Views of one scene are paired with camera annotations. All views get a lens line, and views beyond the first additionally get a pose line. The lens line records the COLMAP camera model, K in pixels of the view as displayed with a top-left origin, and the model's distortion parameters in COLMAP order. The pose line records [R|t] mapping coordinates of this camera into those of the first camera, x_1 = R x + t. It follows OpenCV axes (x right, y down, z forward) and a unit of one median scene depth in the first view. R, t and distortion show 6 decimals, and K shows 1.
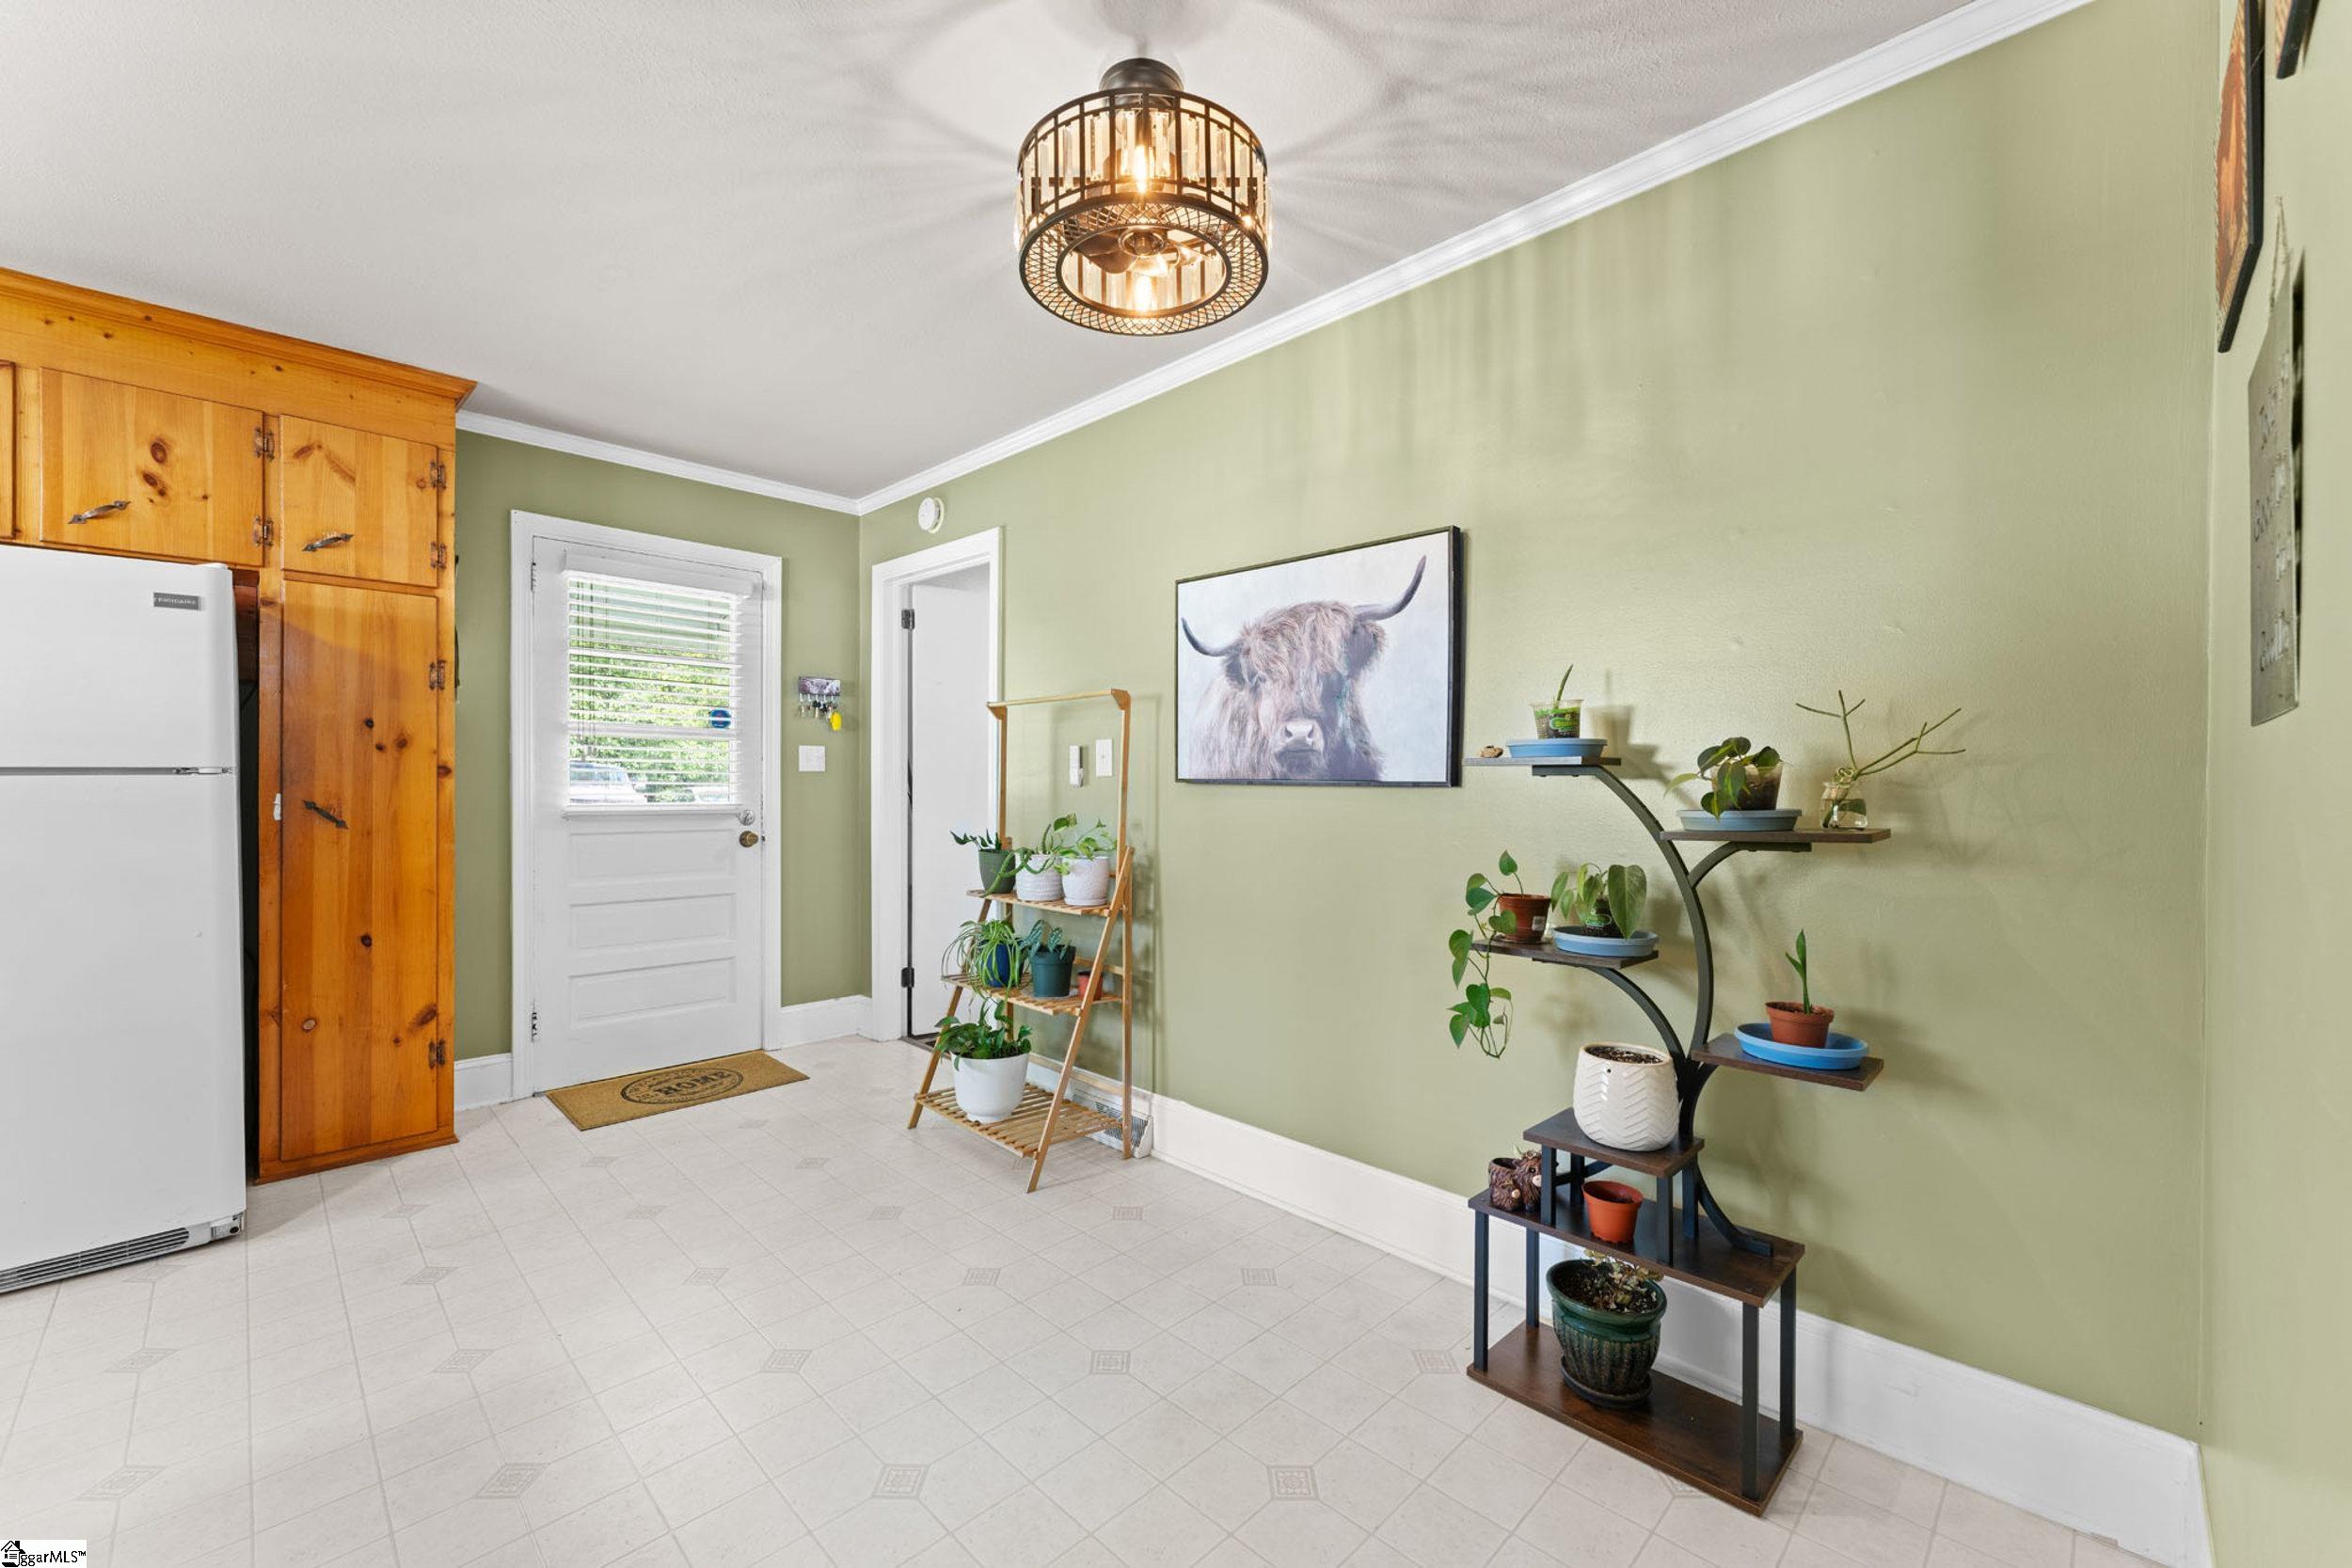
lens RADIAL K [[946.7, 0, 1167.3], [0, 946.7, 790.1], [0, 0, 1]] dist [0.000686, -0.001074]
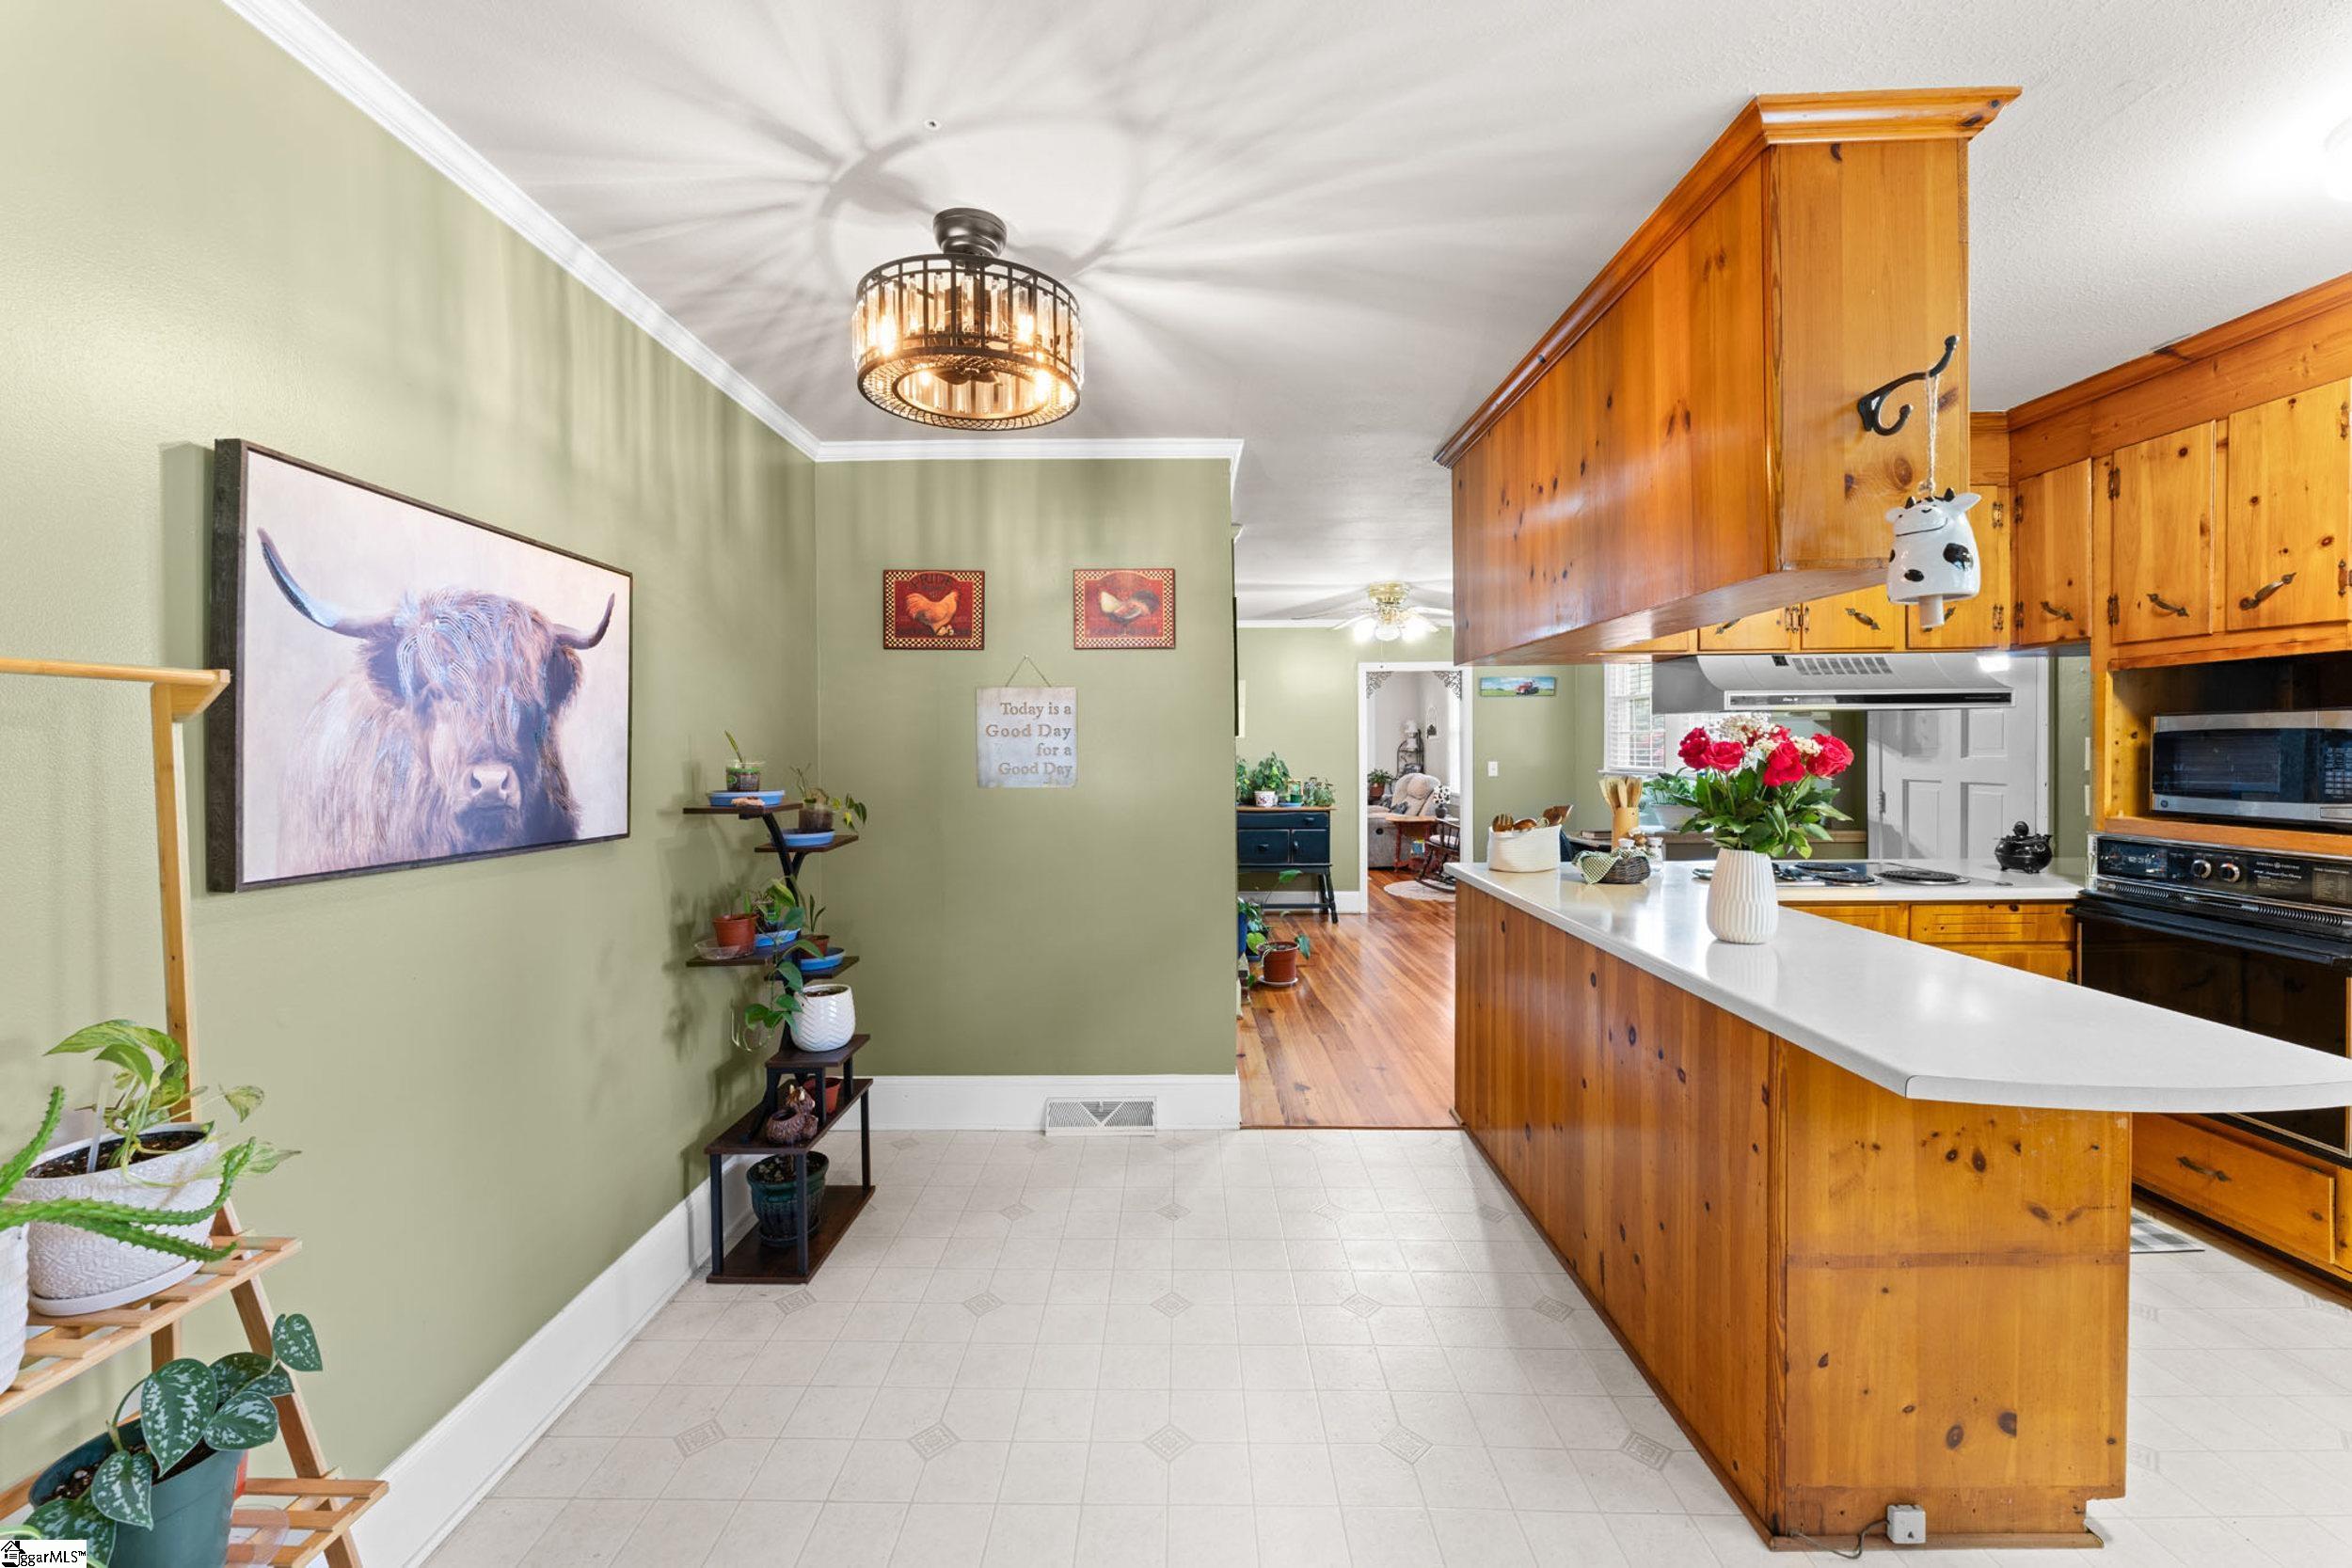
lens RADIAL K [[946.7, 0, 1172.4], [0, 946.7, 763.9], [0, 0, 1]] dist [0.000686, -0.001074]
pose [[-0.710969, -0.009161, 0.703163, -0.583393], [0.008261, 0.999737, 0.021377, -0.070903], [-0.703174, 0.021007, -0.710707, 0.959577]]
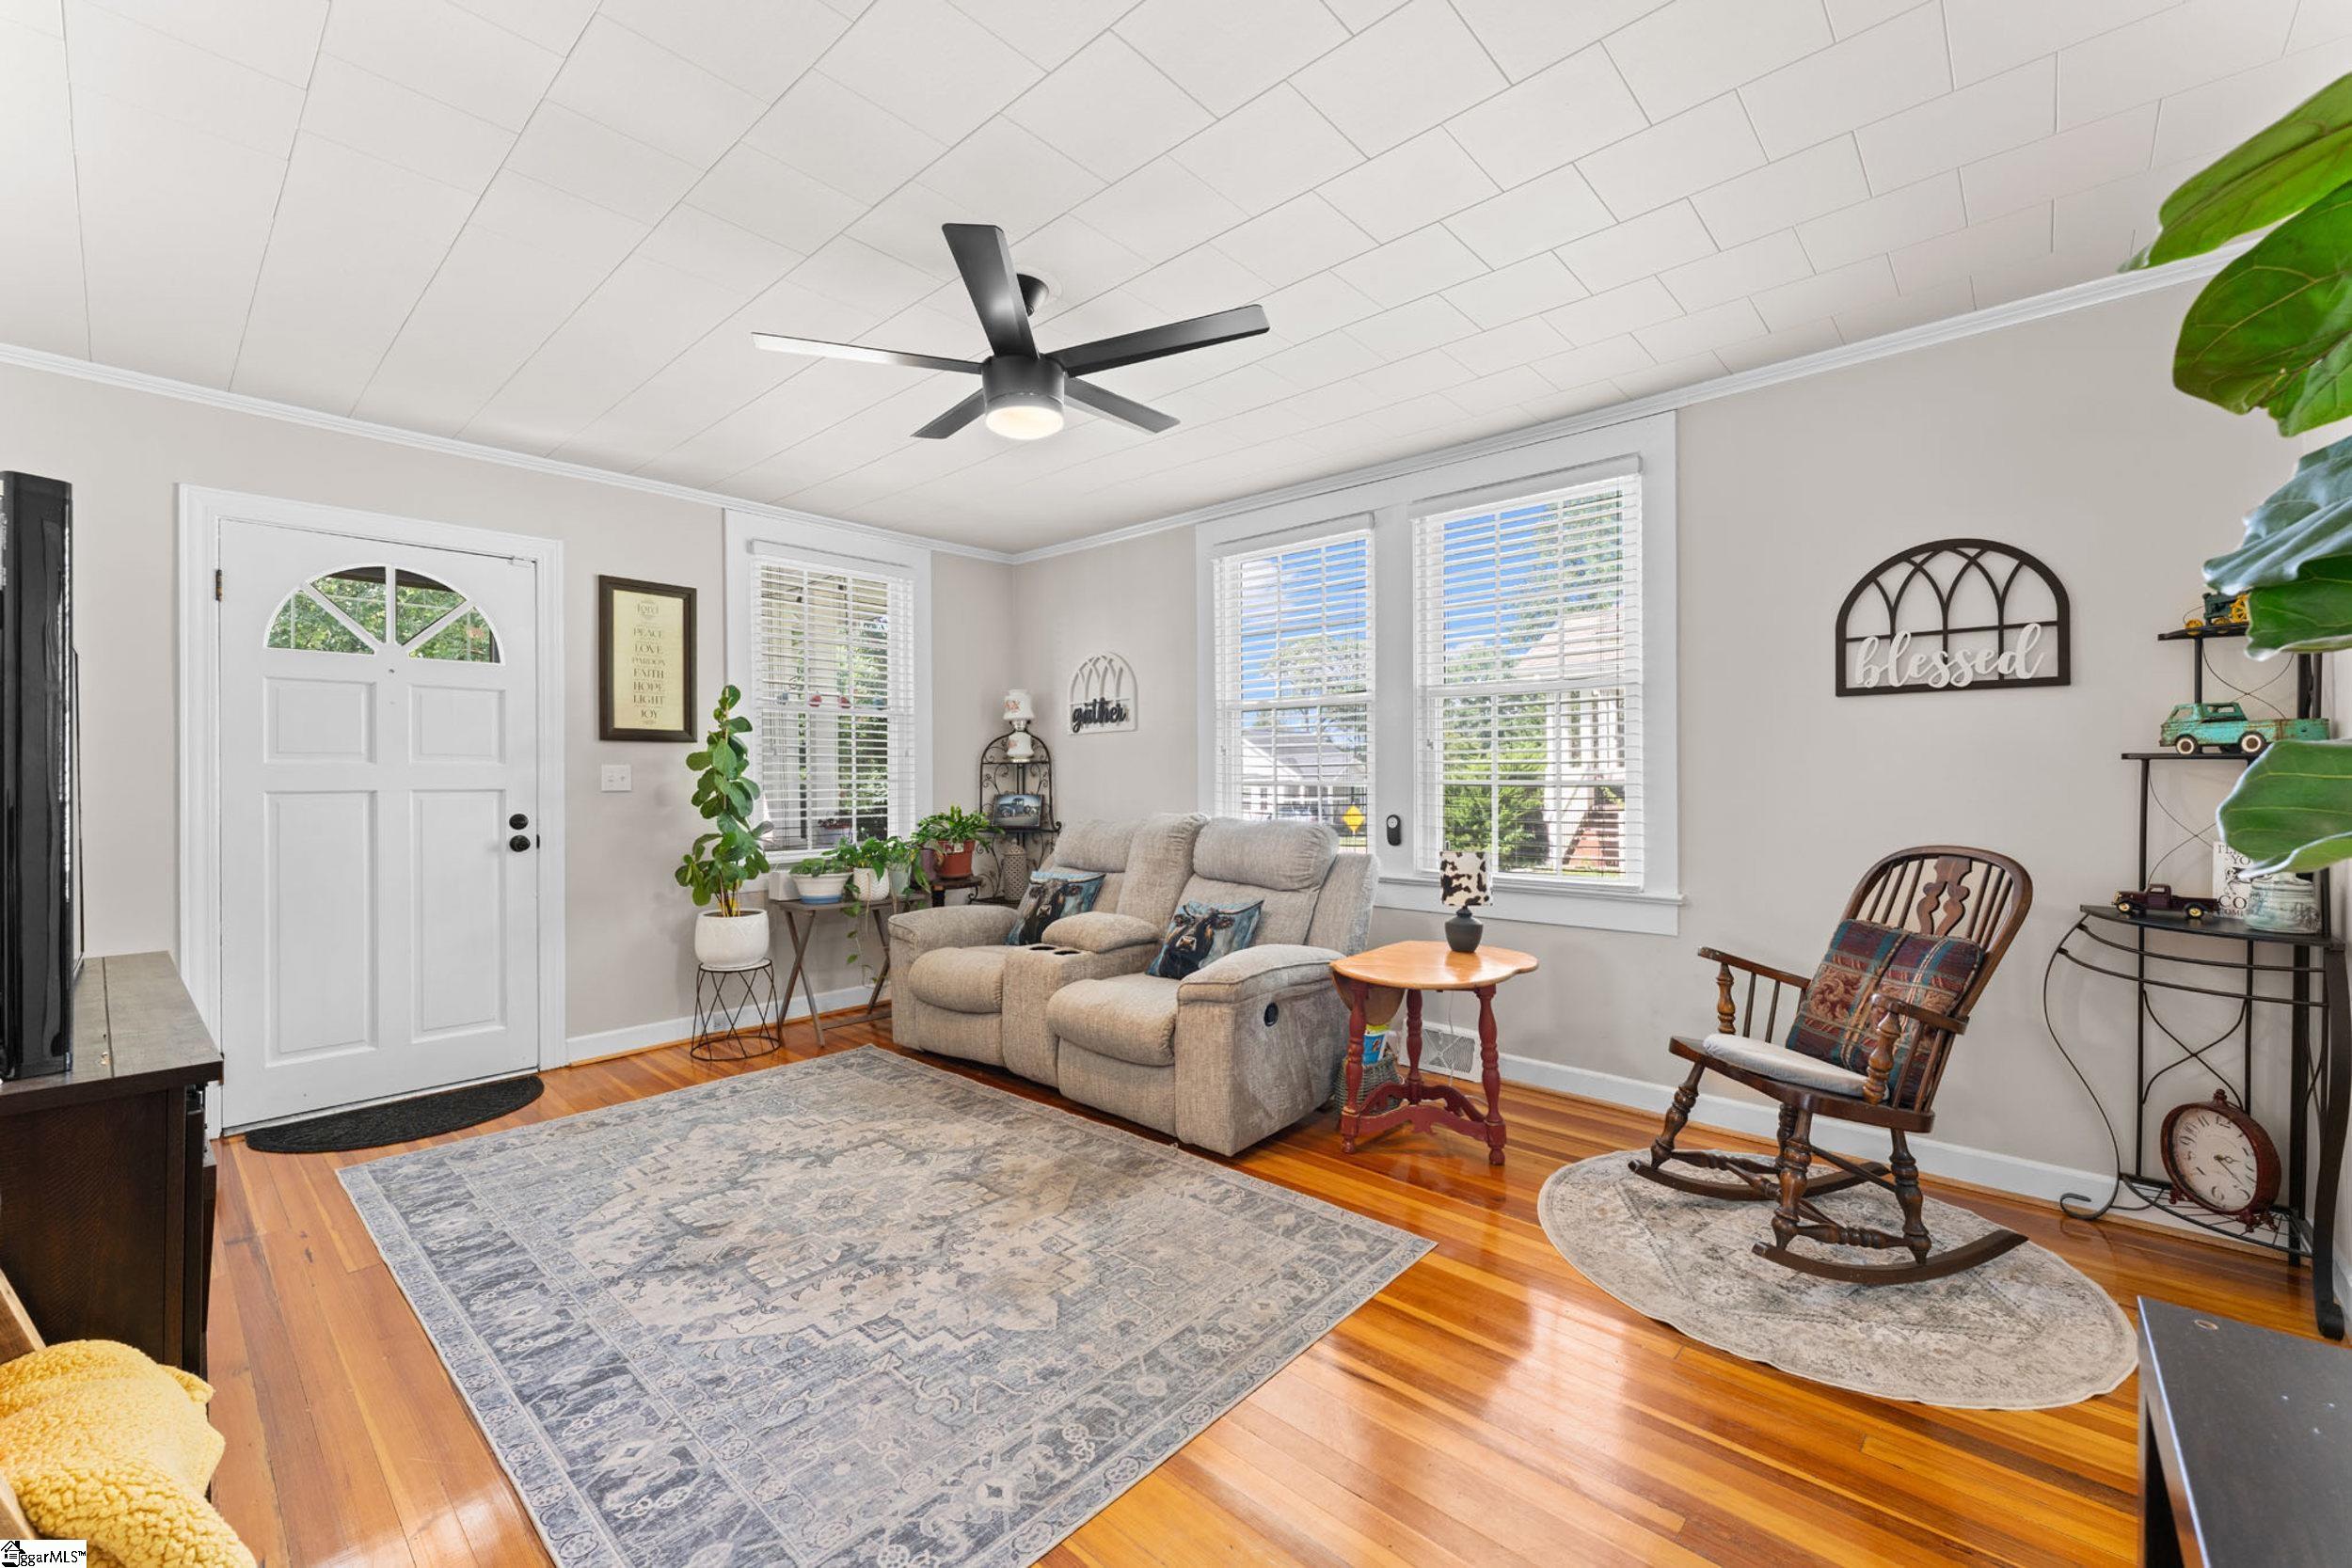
lens RADIAL K [[946.7, 0, 1181.2], [0, 946.7, 781.6], [0, 0, 1]] dist [0.000686, -0.001074]
pose [[-0.997699, 0.002052, -0.067766, 1.493662], [0.002068, 0.999998, -0.000165, 0.009126], [0.067765, -0.000305, -0.997701, -1.051520]]
